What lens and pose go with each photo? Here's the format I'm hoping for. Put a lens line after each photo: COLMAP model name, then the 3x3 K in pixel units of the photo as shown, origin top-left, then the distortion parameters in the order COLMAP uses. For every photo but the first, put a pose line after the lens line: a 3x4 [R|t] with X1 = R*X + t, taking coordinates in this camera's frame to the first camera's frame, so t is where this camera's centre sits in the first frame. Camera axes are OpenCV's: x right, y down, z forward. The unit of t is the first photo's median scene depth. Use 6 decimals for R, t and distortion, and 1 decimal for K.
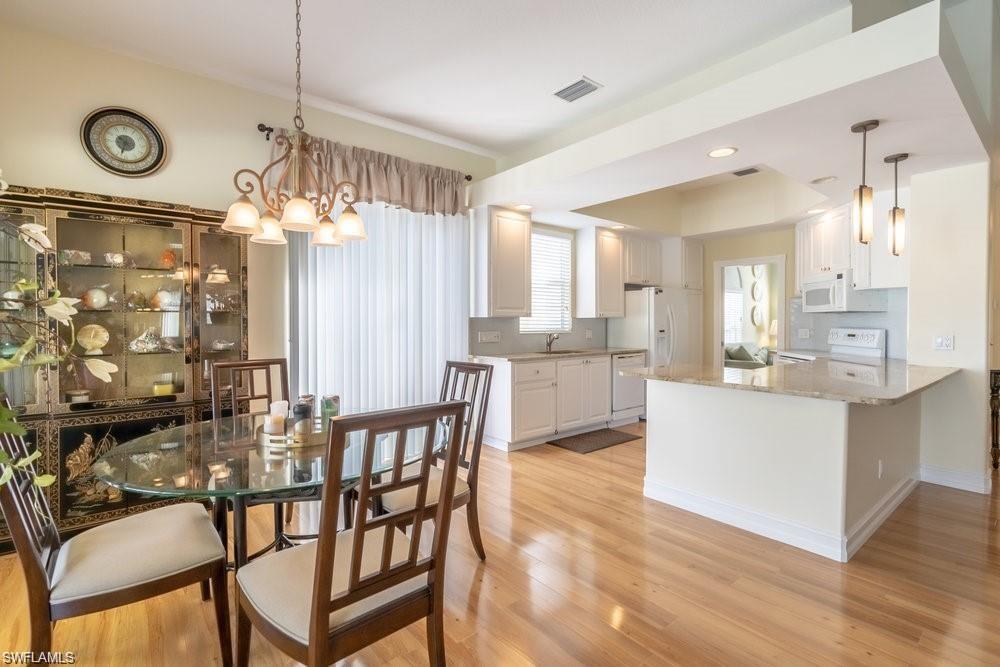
lens RADIAL K [[461.6, 0, 496.9], [0, 461.6, 329.9], [0, 0, 1]] dist [-0.004514, -0.000579]
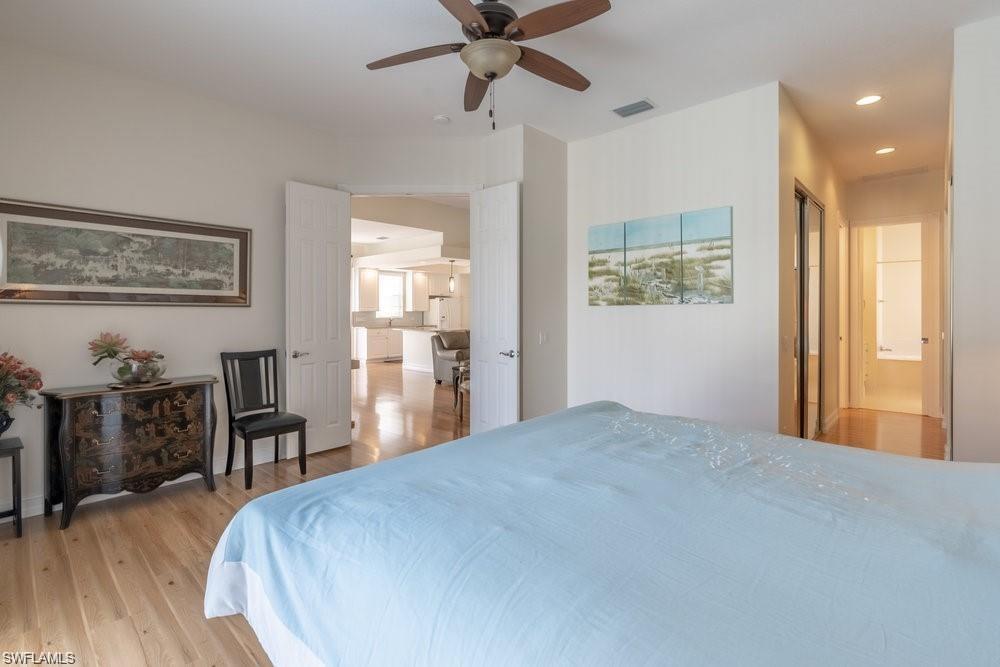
lens RADIAL K [[461.6, 0, 497.7], [0, 461.6, 314.0], [0, 0, 1]] dist [-0.004514, -0.000579]
pose [[0.991931, -0.010345, 0.126353, 0.342969], [0.012654, 0.999767, -0.017485, 0.032829], [-0.126143, 0.018943, 0.991831, -1.329181]]
